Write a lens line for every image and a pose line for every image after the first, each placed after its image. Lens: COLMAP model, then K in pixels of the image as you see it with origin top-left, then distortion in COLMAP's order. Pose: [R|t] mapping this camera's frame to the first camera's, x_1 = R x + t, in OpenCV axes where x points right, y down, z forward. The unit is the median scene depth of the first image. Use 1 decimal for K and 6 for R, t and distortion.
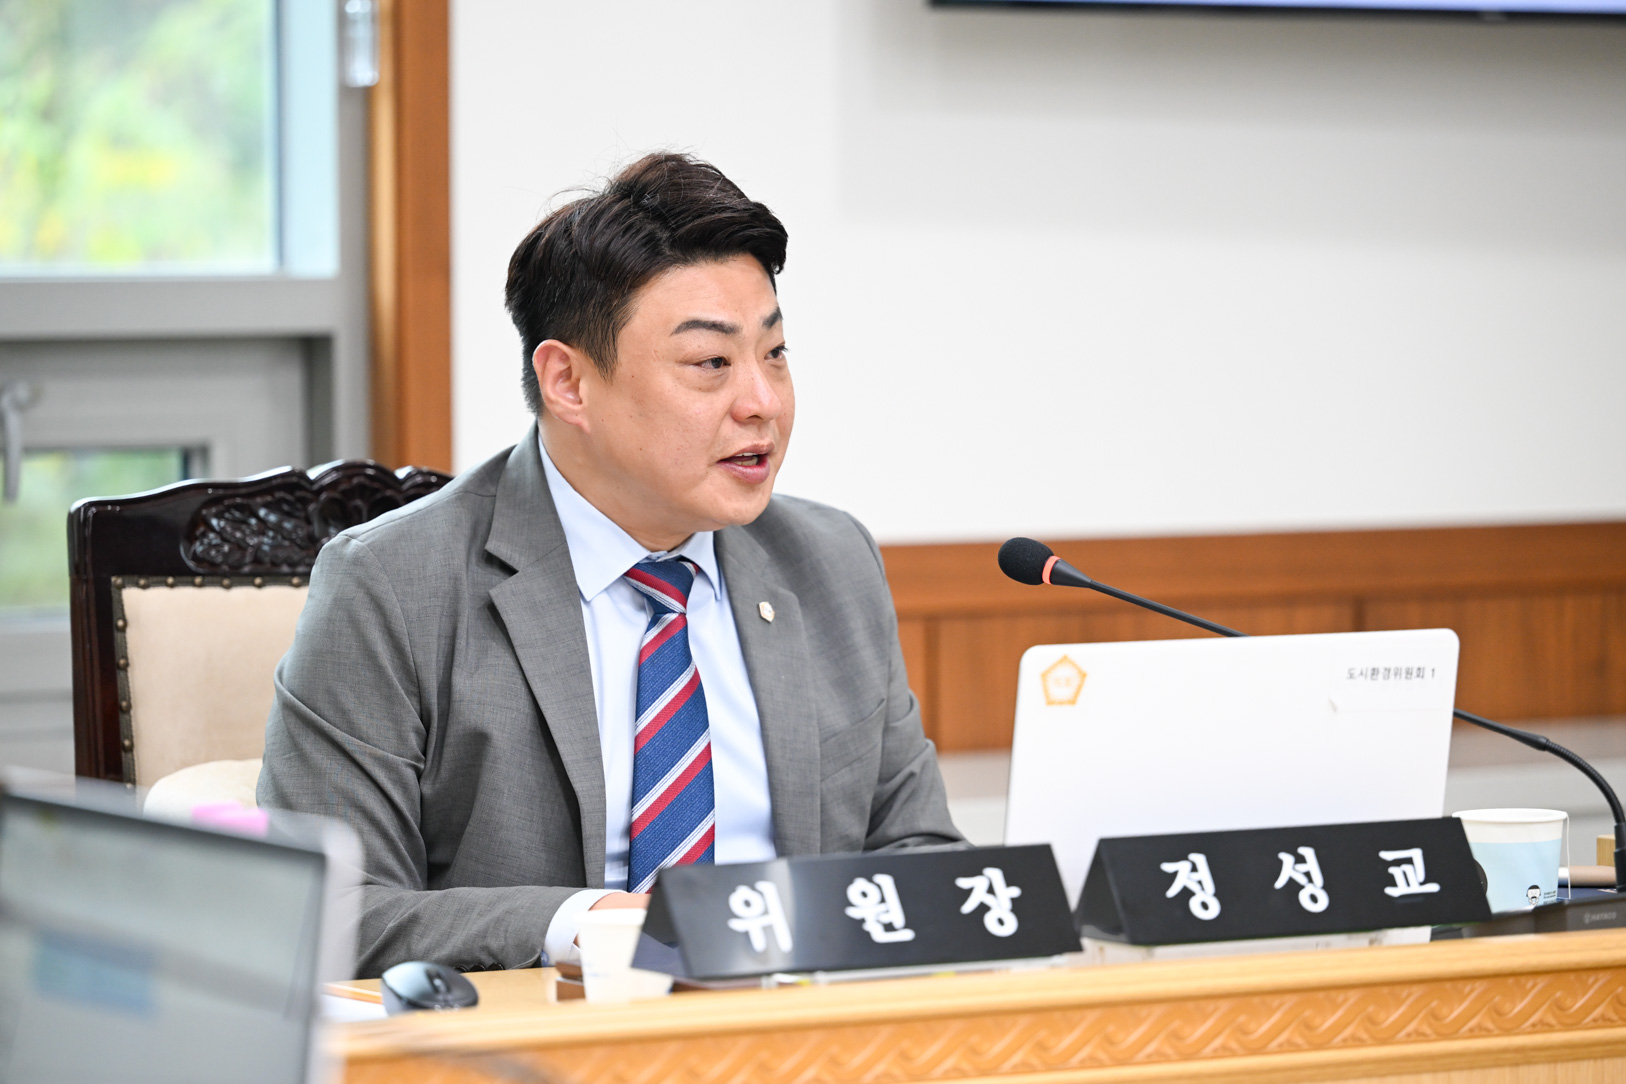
lens RADIAL K [[6524.4, 0, 813.0], [0, 6524.4, 542.0], [0, 0, 1]] dist [0.037602, 0.128869]
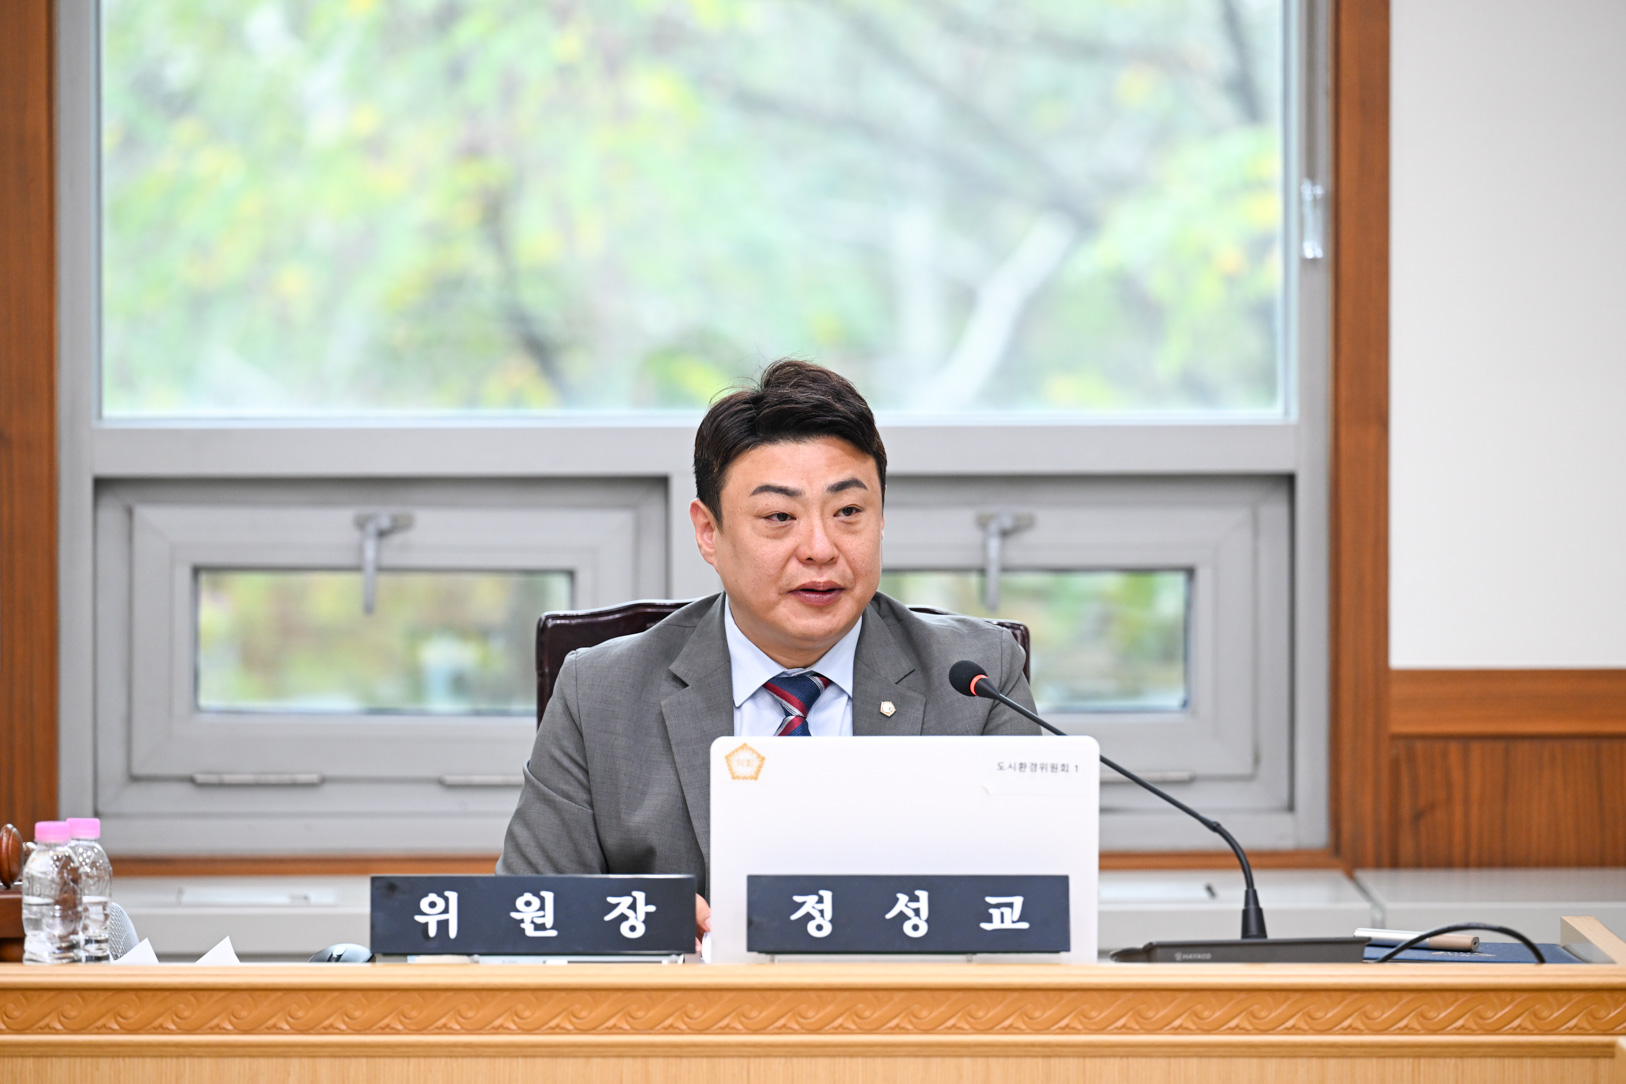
lens RADIAL K [[9198.6, 0, 813.0], [0, 9198.6, 542.0], [0, 0, 1]] dist [0.076991, 0.455278]
pose [[0.867498, 0.022043, -0.496952, 1.009618], [-0.026968, 0.999633, -0.002738, -0.020302], [0.496709, 0.015777, 0.867774, -0.683935]]
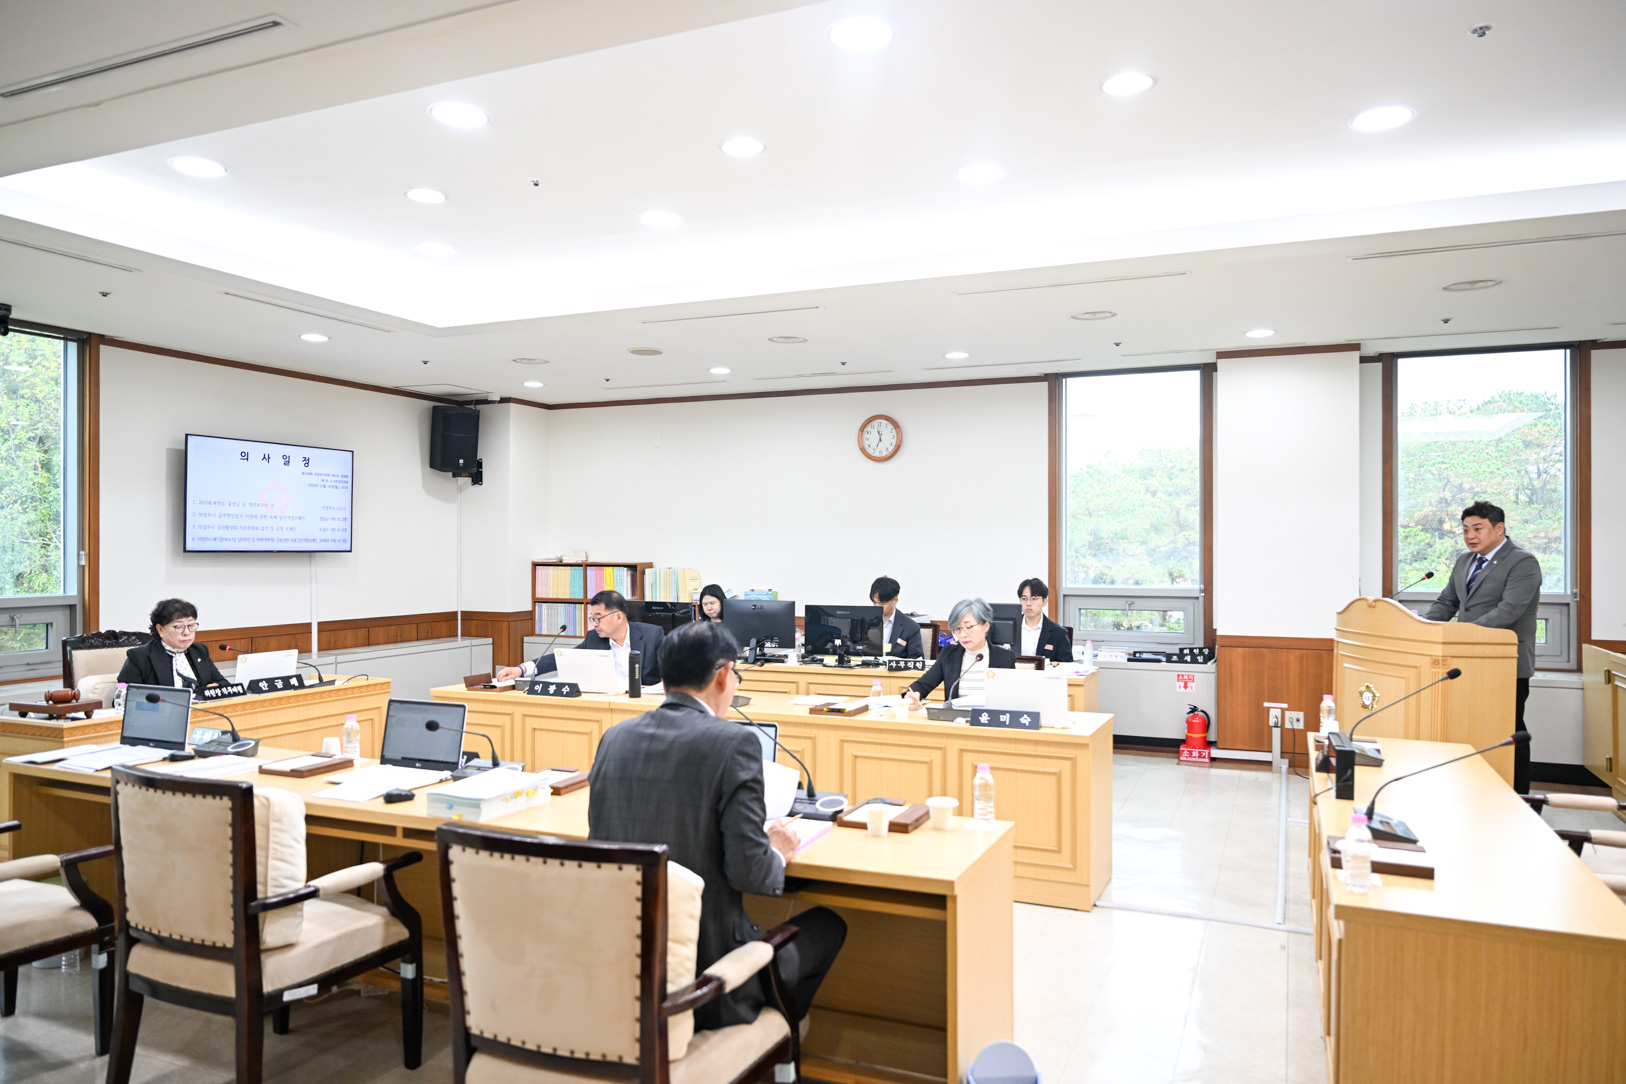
lens RADIAL K [[1100.6, 0, 813.0], [0, 1100.6, 542.0], [0, 0, 1]] dist [-0.005787, -0.004988]
pose [[0.818743, 0.004290, 0.574145, -0.152845], [0.025392, 0.998723, -0.043671, -0.042561], [-0.573599, 0.050334, 0.817588, -0.430252]]
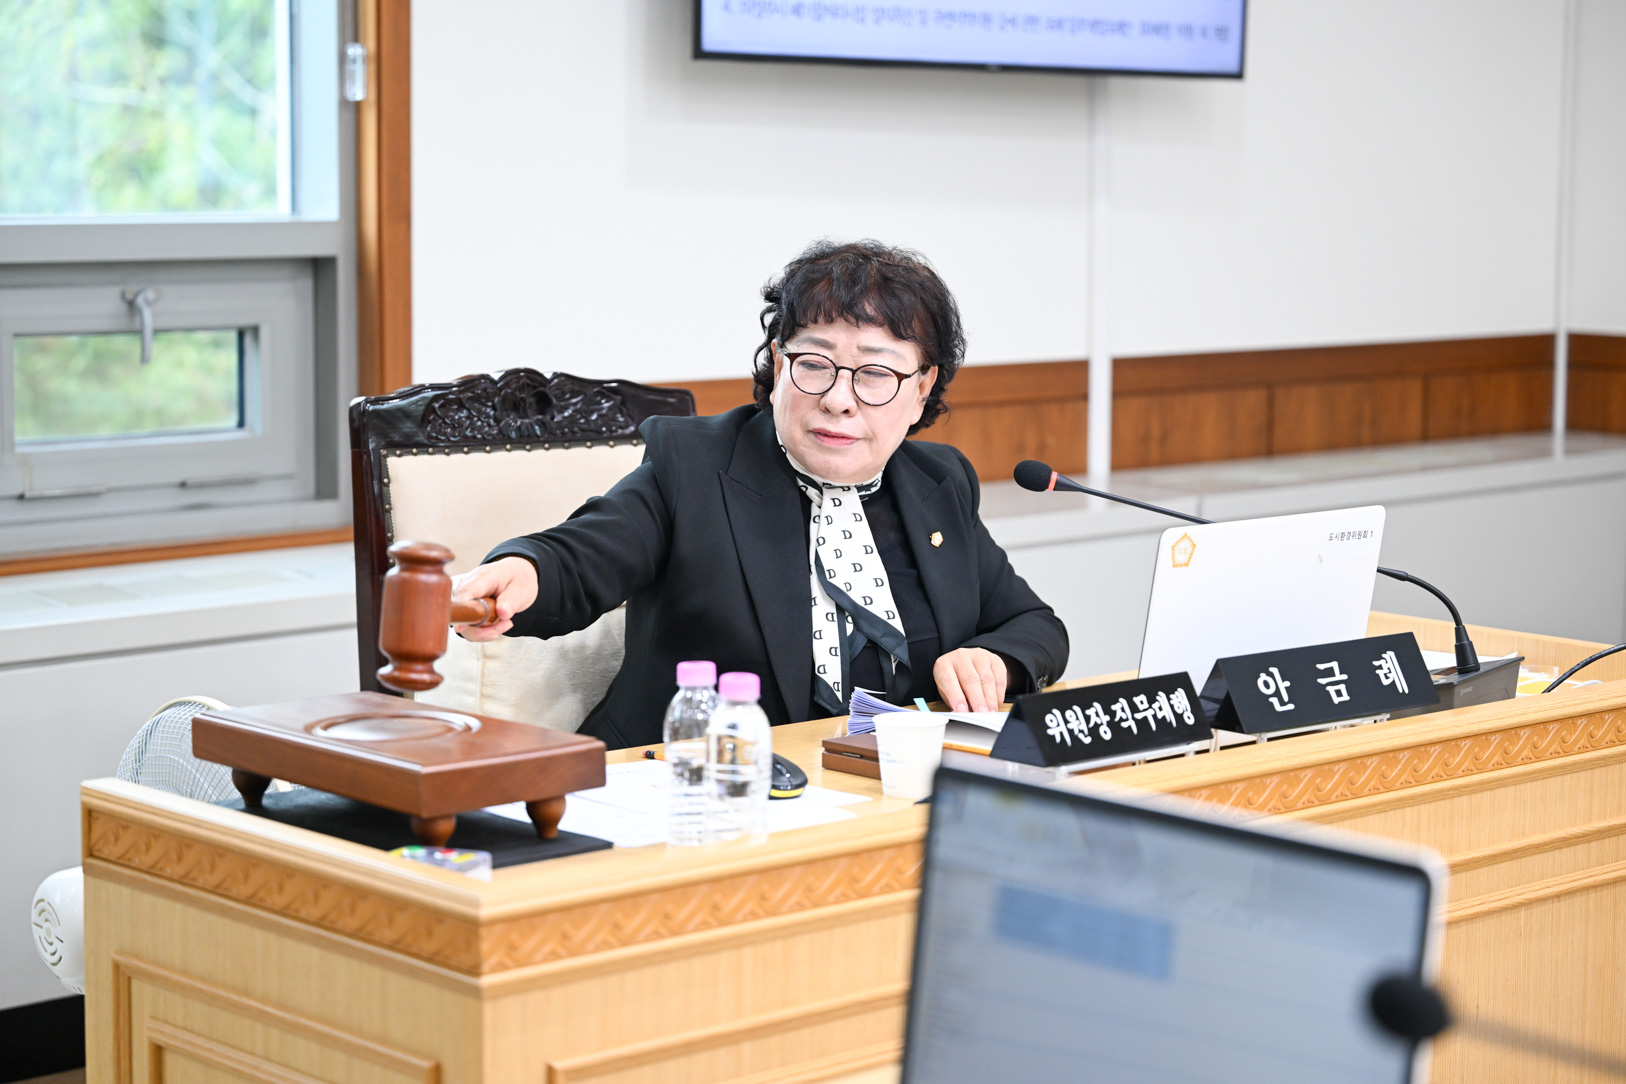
lens RADIAL K [[3271.1, 0, 813.0], [0, 3271.1, 542.0], [0, 0, 1]] dist [-0.052242, -0.134469]
pose [[0.977226, -0.010745, 0.211930, -0.198818], [-0.005445, 0.997118, 0.075665, -0.035985], [-0.212132, -0.075096, 0.974351, 0.294430]]
